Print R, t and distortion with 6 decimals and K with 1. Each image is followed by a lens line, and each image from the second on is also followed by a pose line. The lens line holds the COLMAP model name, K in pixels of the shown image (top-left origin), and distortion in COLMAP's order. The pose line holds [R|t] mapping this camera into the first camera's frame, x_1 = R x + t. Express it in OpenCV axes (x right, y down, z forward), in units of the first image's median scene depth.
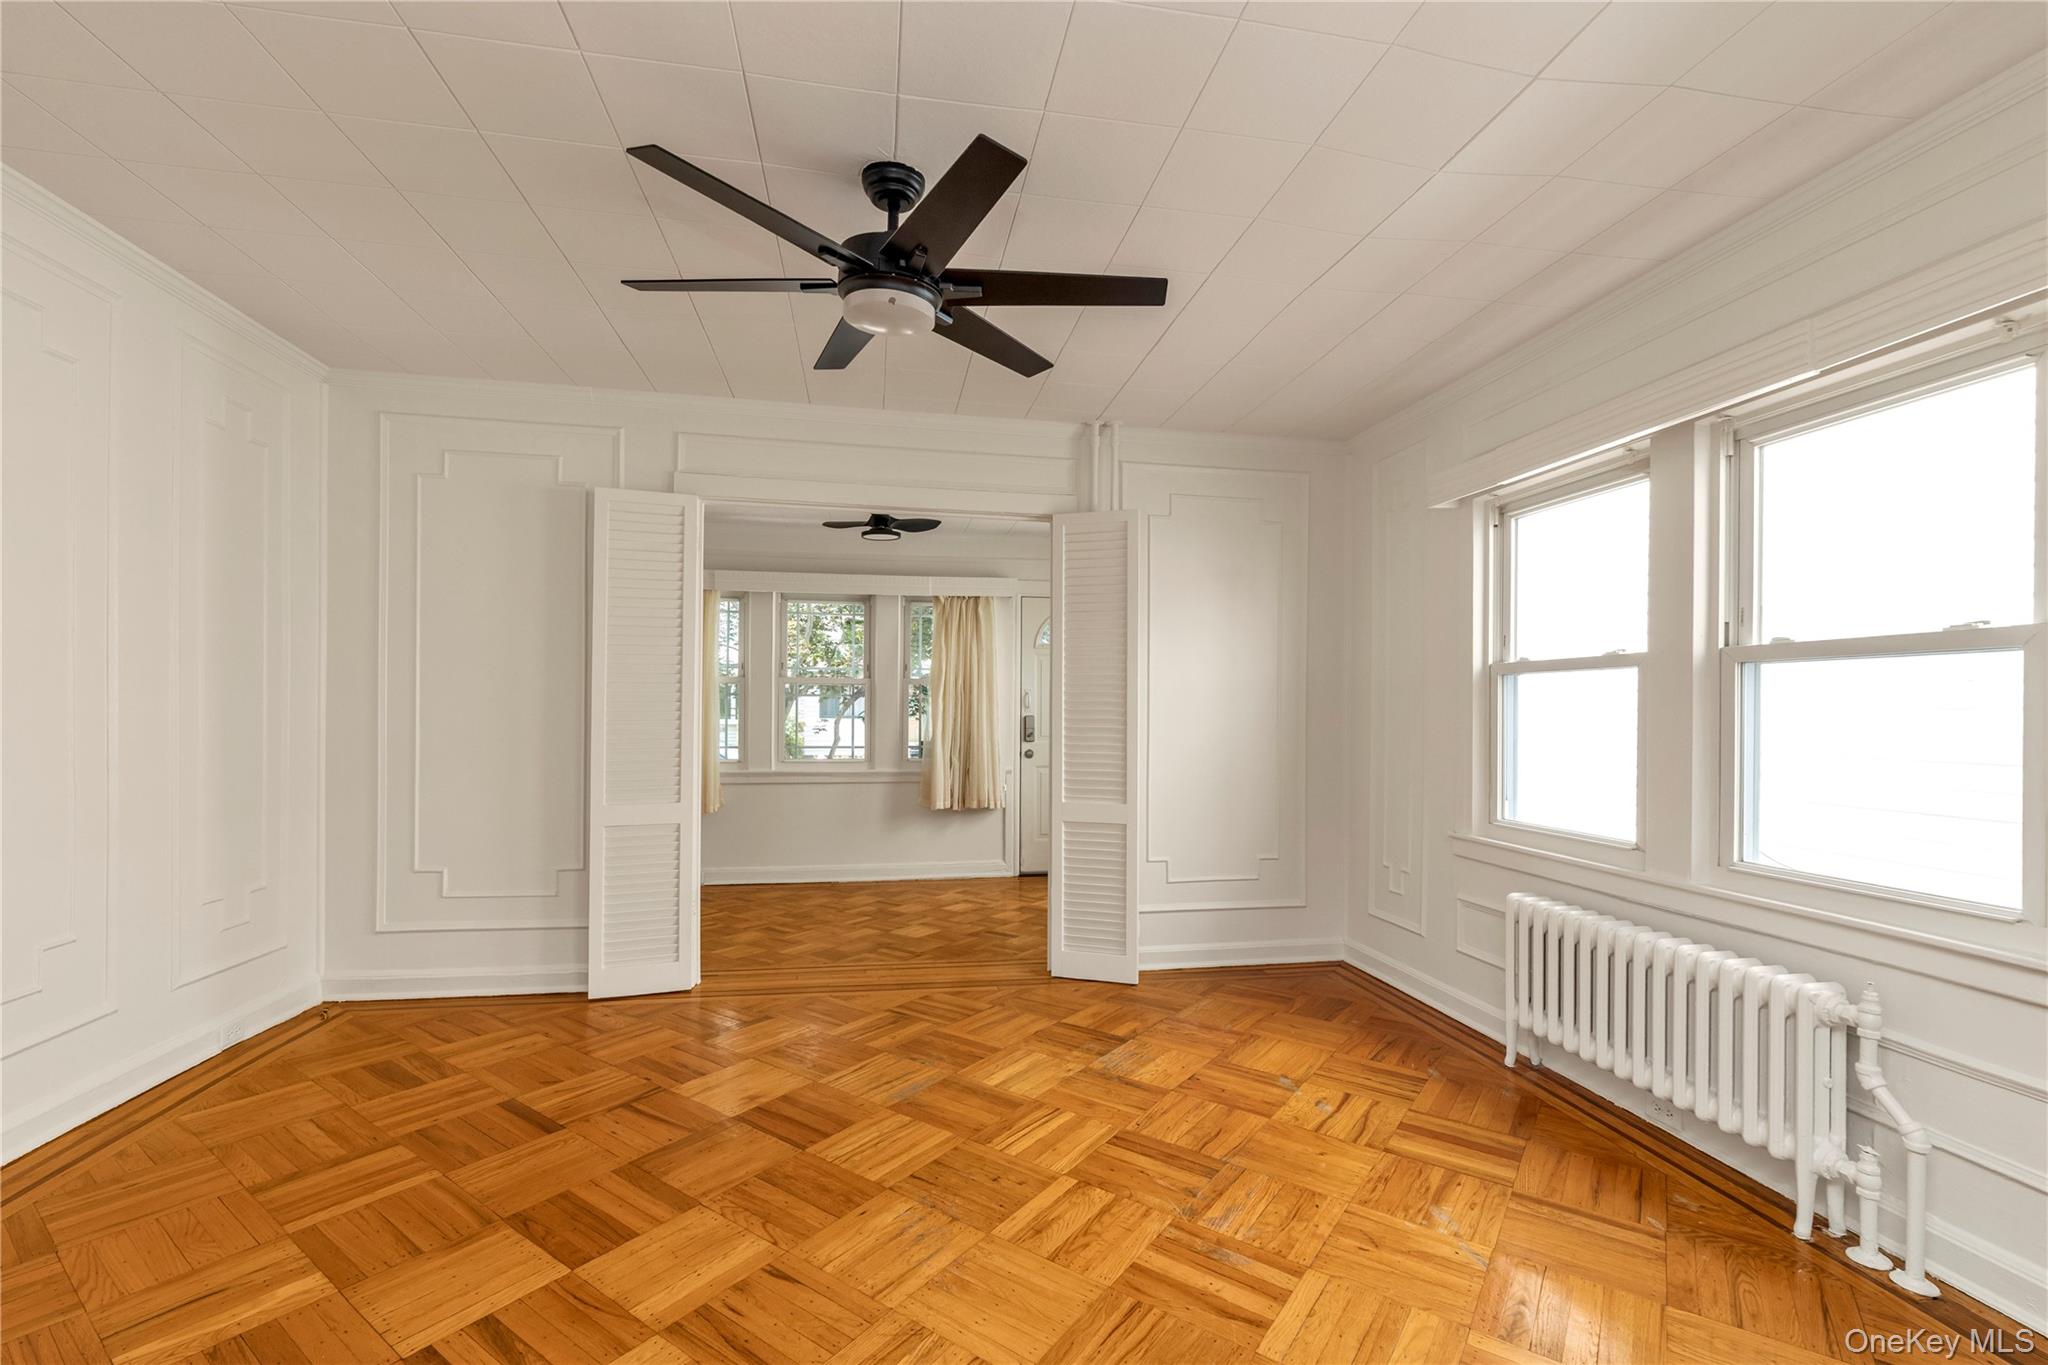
lens RADIAL K [[883.0, 0, 1002.4], [0, 883.0, 707.5], [0, 0, 1]] dist [-0.002816, -0.001355]
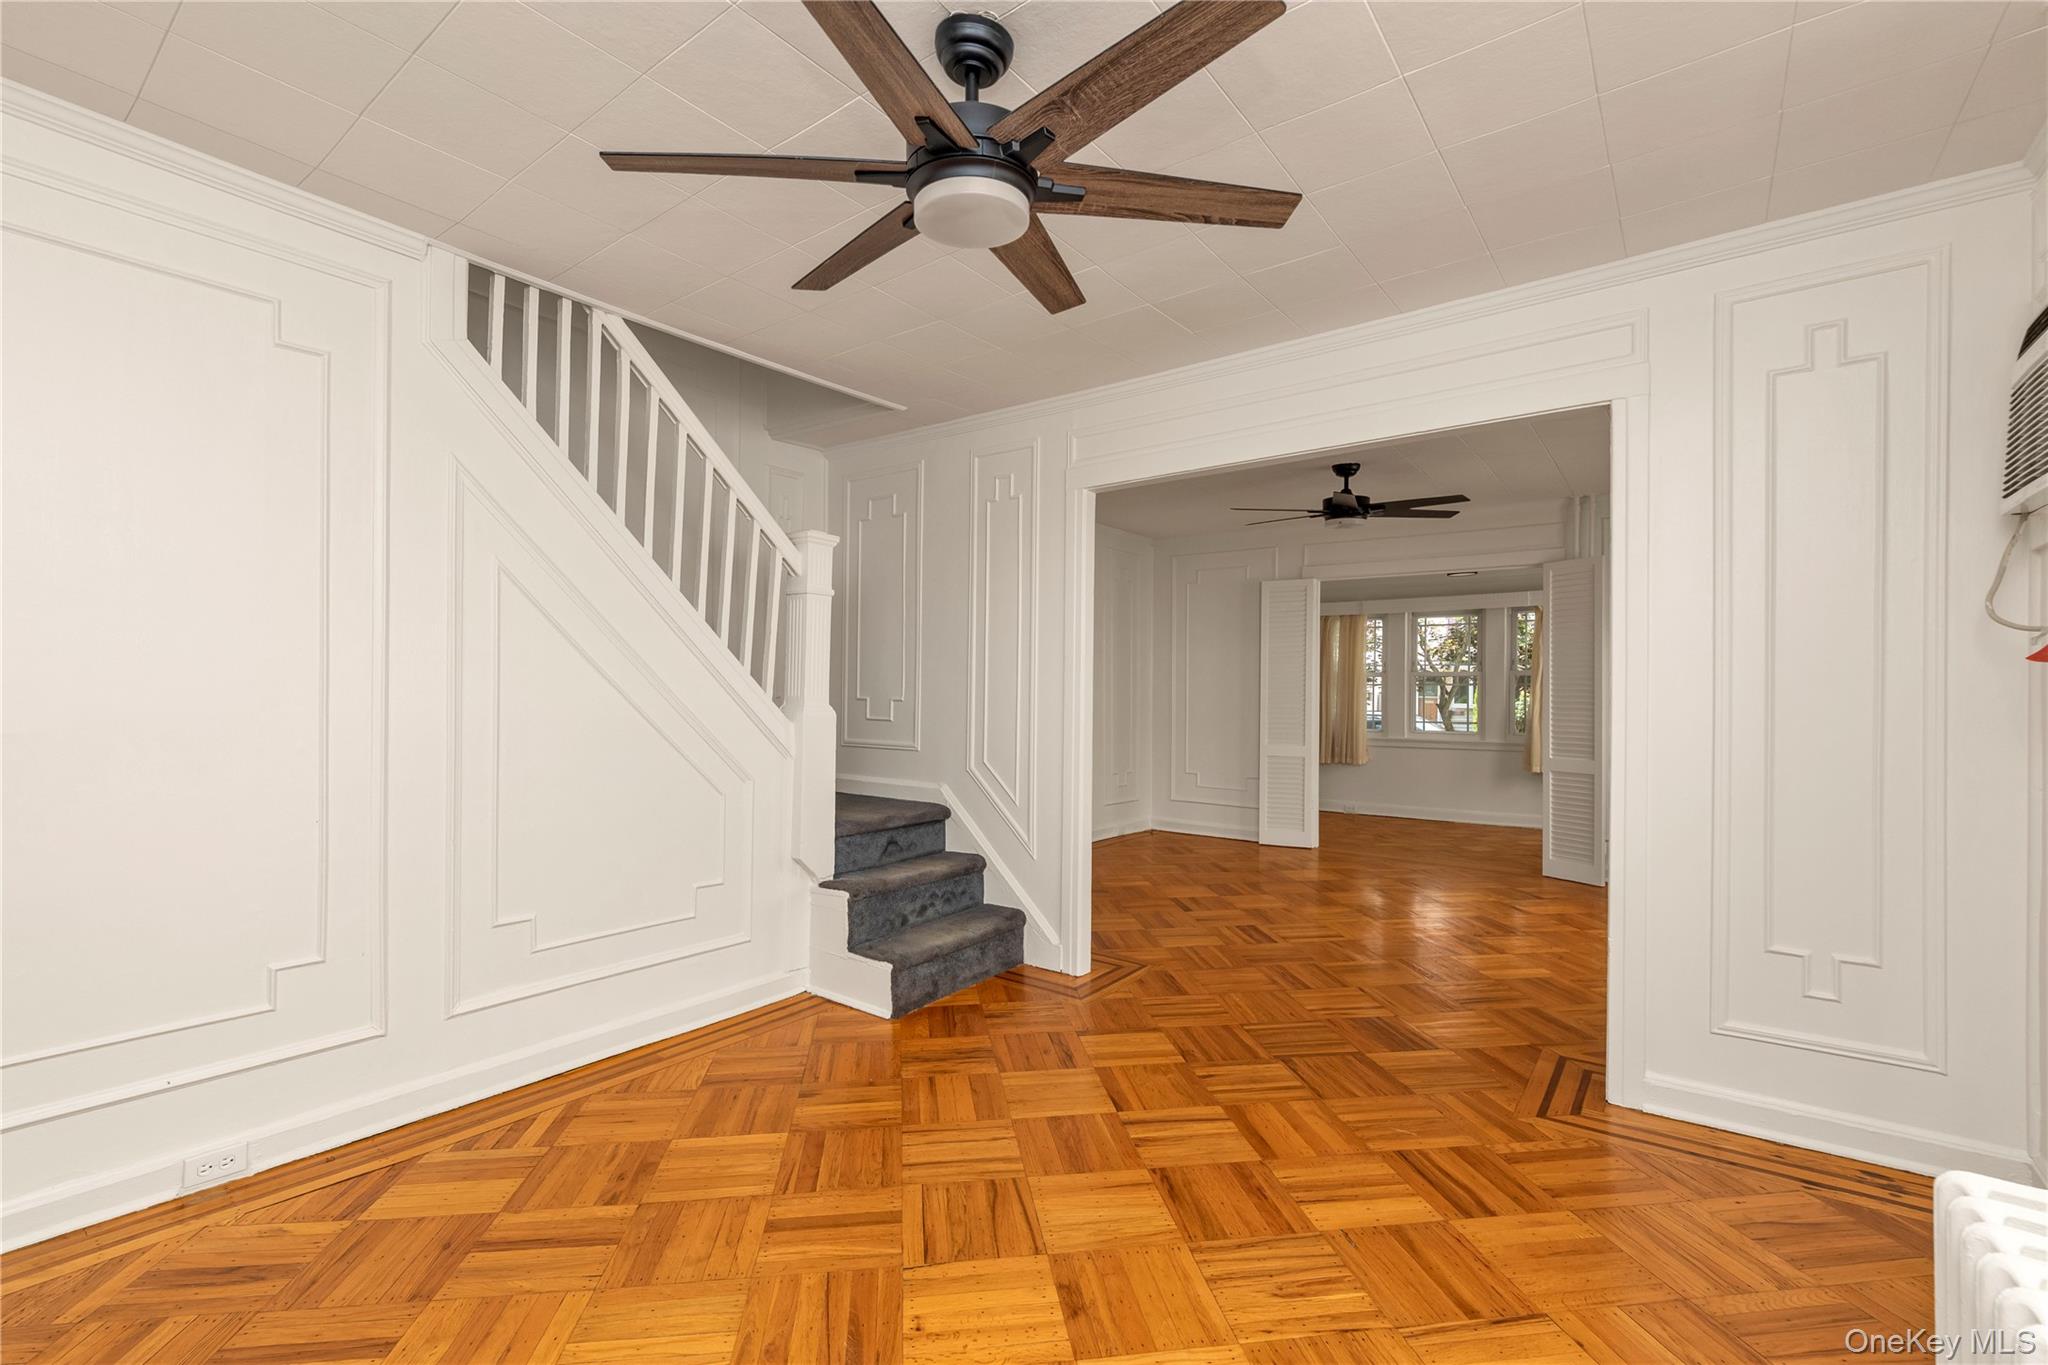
lens RADIAL K [[883.0, 0, 1034.9], [0, 883.0, 700.1], [0, 0, 1]] dist [-0.002816, -0.001355]
pose [[0.703381, 0.003839, -0.710802, 0.507059], [0.003201, 0.999958, 0.008568, -0.005243], [0.710805, -0.008302, 0.703340, -0.646291]]
